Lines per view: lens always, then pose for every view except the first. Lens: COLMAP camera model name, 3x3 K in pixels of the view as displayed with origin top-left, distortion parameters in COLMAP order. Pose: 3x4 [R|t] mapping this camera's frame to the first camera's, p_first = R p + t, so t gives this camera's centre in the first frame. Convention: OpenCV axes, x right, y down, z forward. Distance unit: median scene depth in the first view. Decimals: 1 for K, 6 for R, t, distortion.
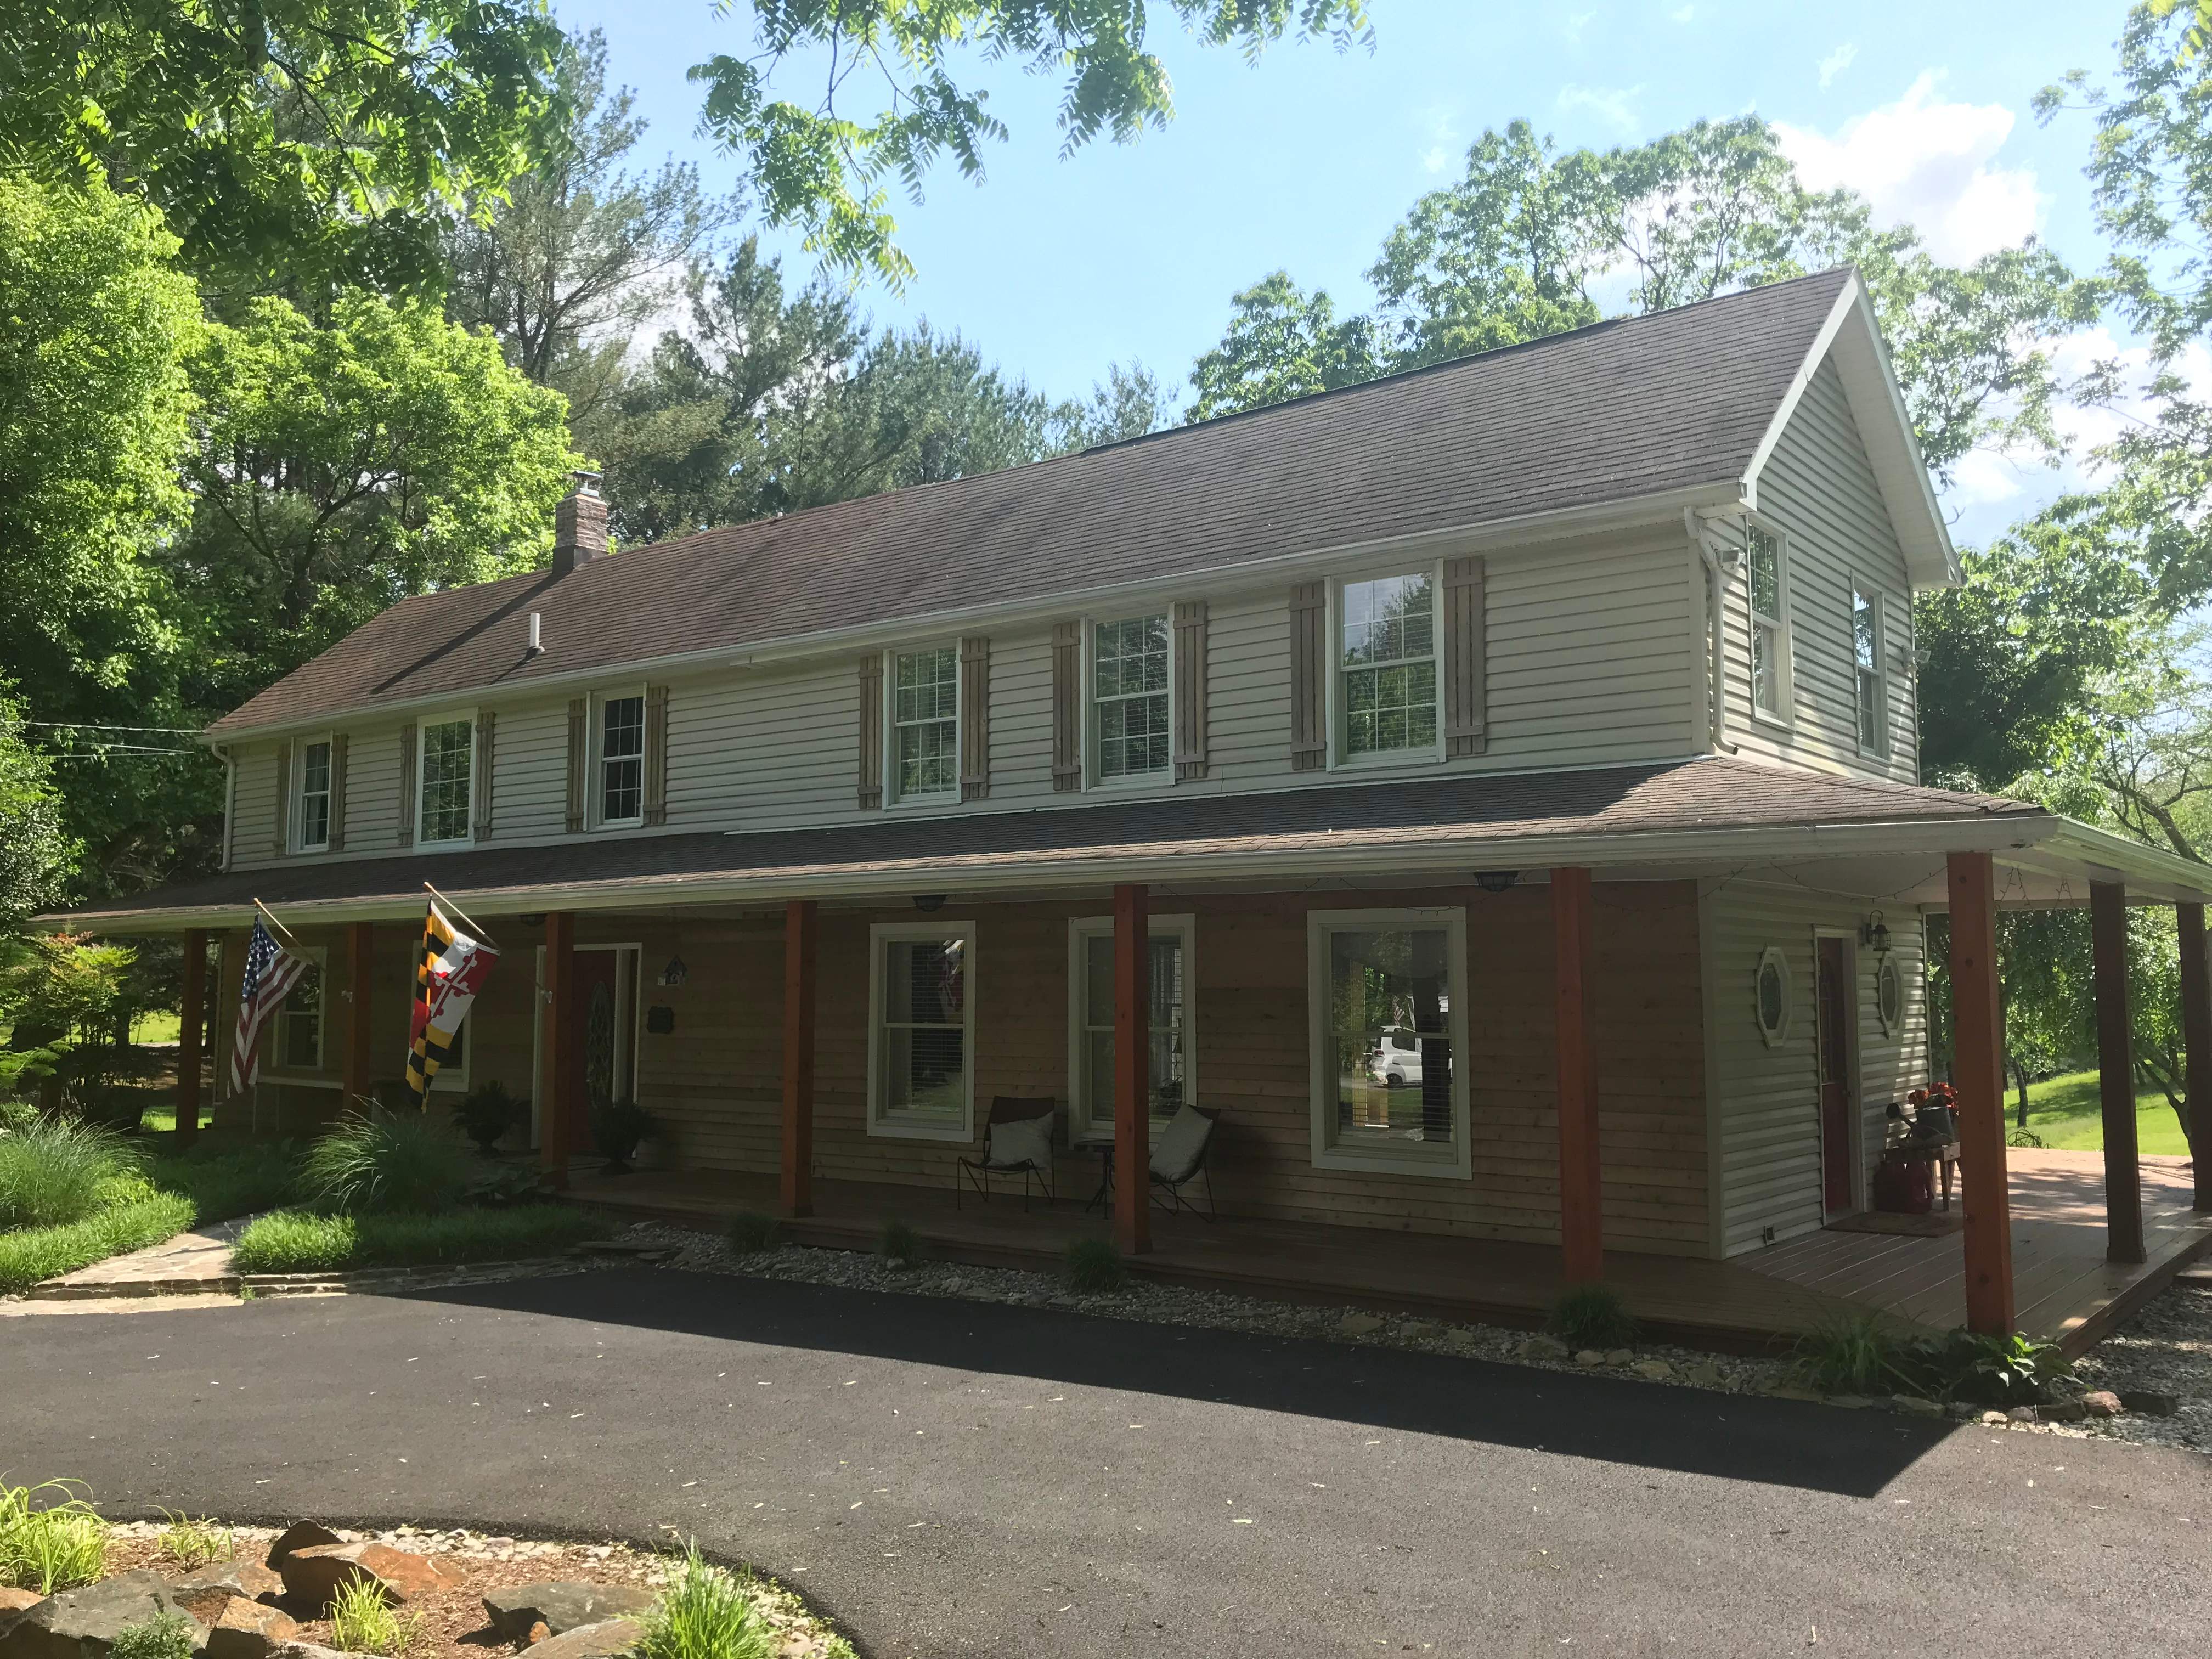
lens RADIAL K [[1785.5, 0, 1094.4], [0, 1785.5, 820.6], [0, 0, 1]] dist [0.141923, -0.394041]
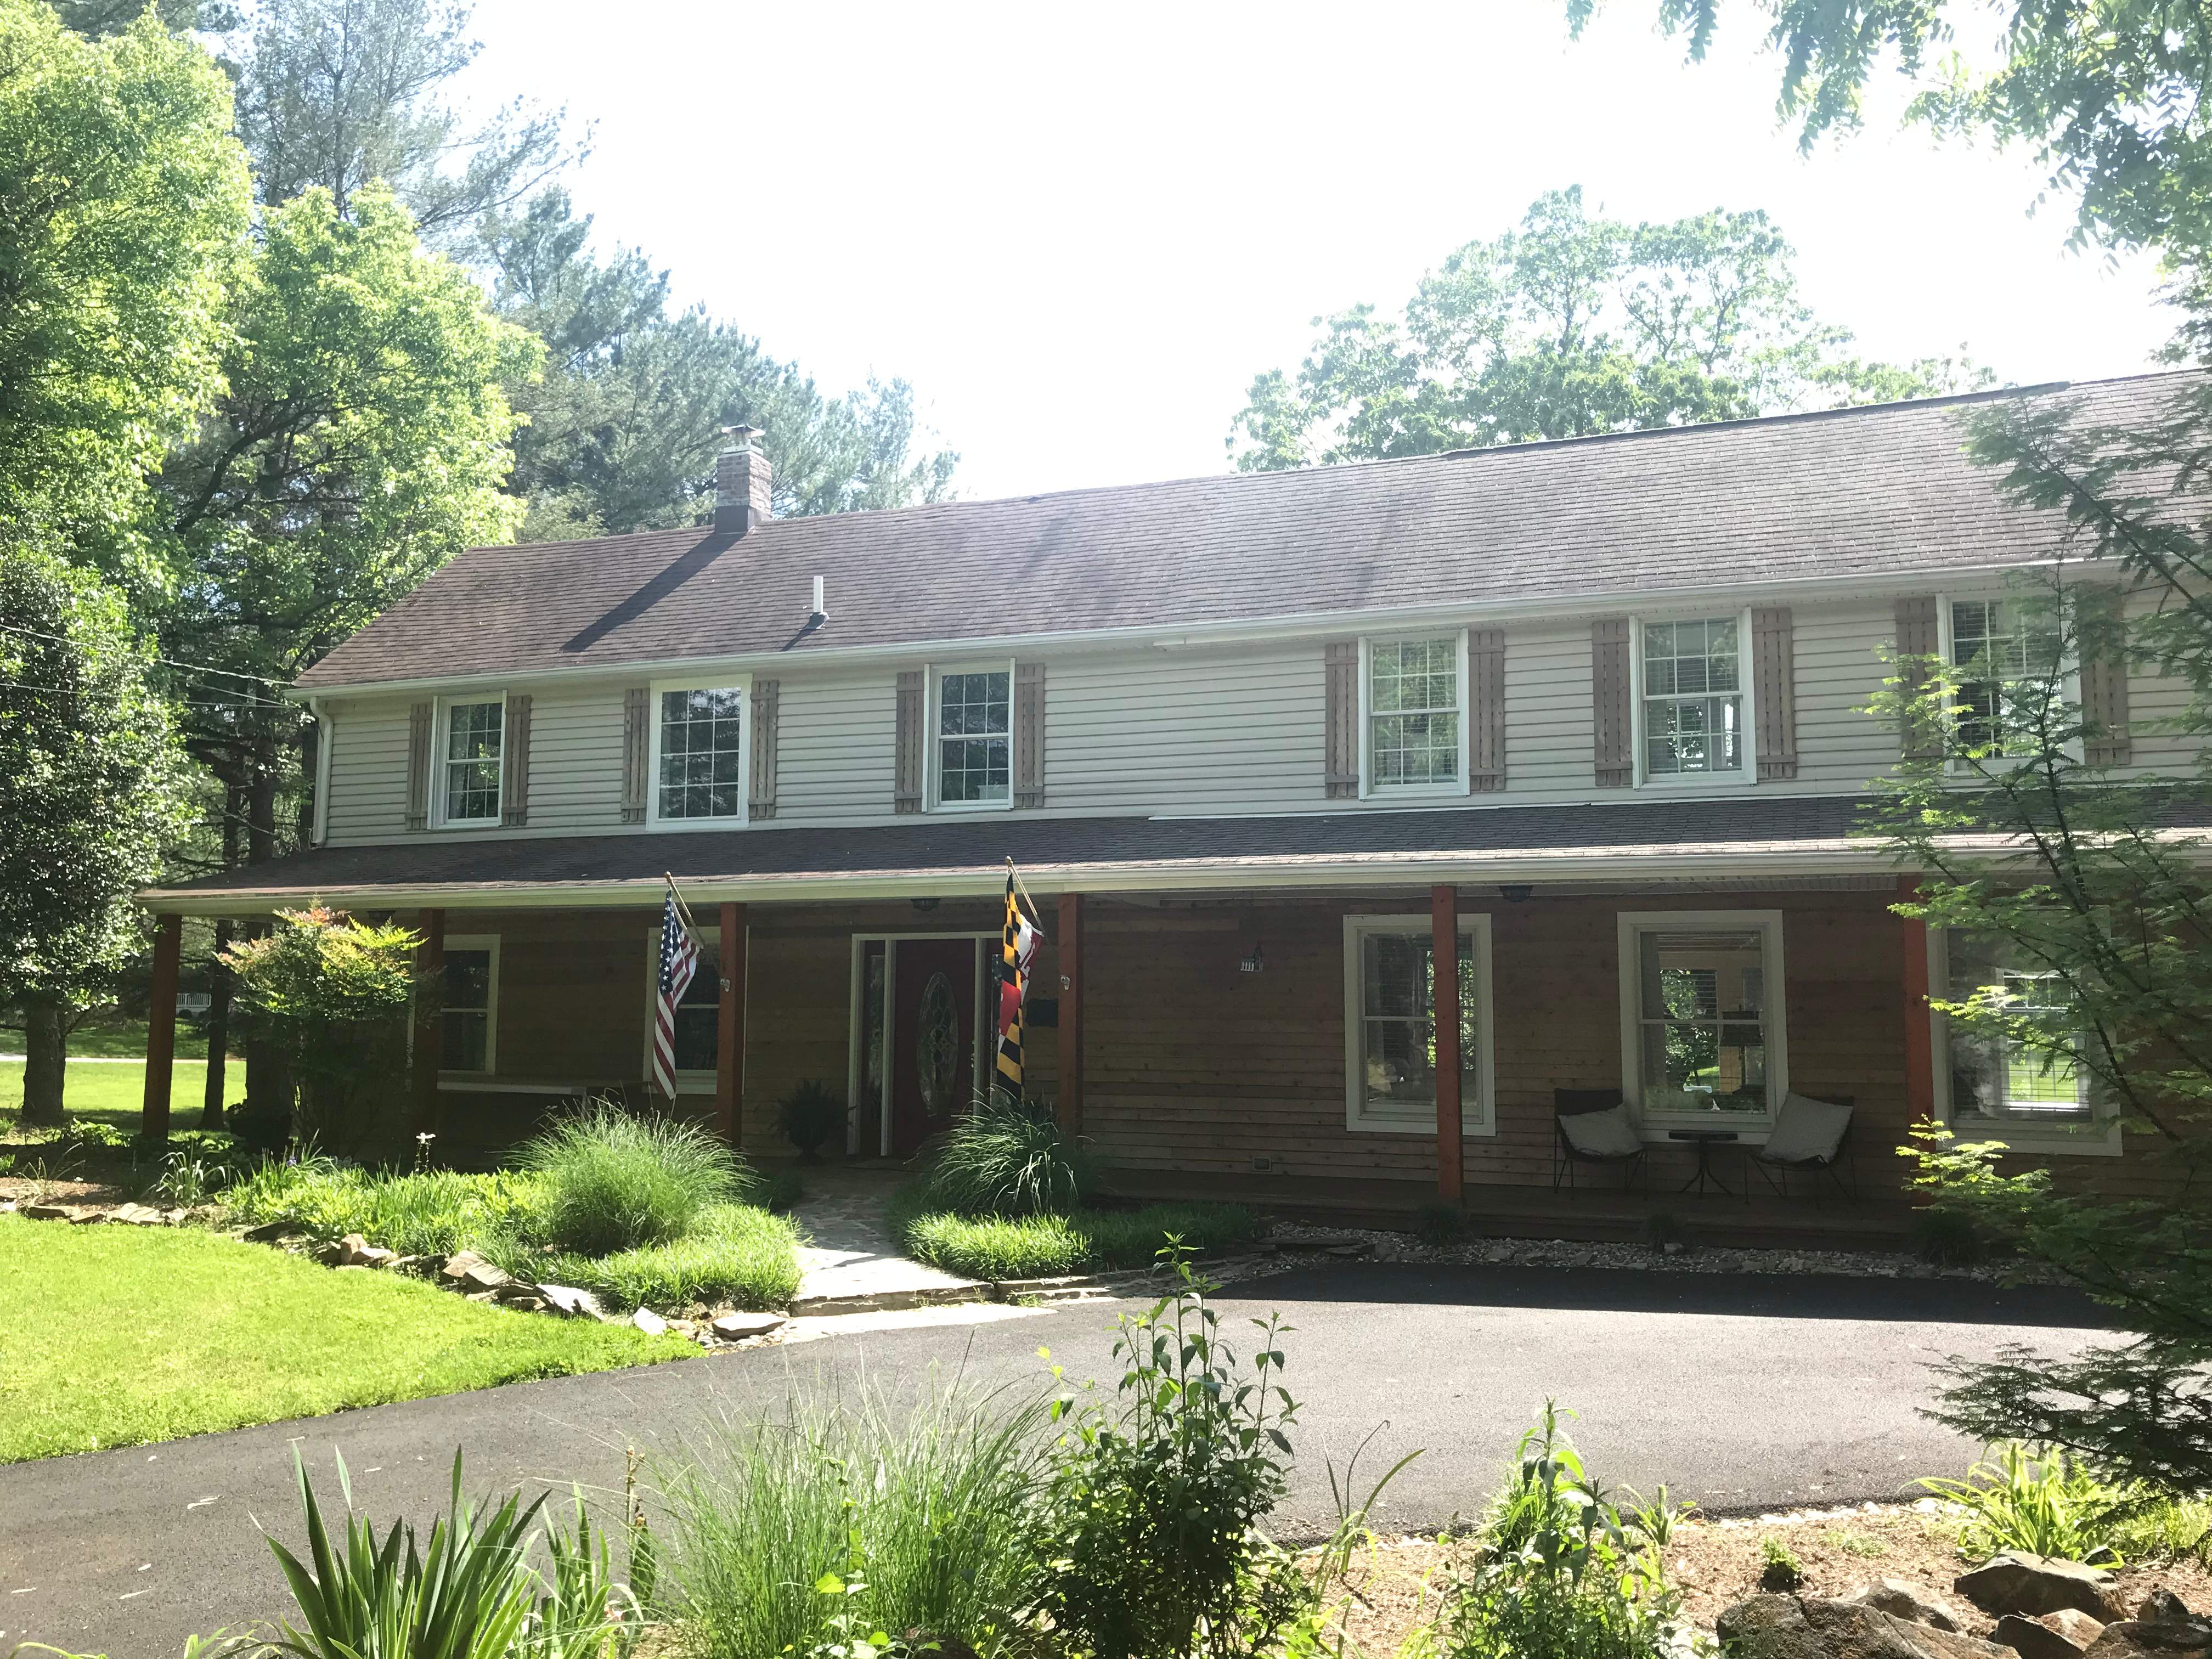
lens RADIAL K [[1785.5, 0, 1094.4], [0, 1785.5, 820.6], [0, 0, 1]] dist [0.141923, -0.394041]
pose [[0.958131, 0.035585, 0.284110, -0.470380], [-0.031720, 0.999331, -0.018196, 0.024715], [-0.284567, 0.008422, 0.958619, 0.084465]]
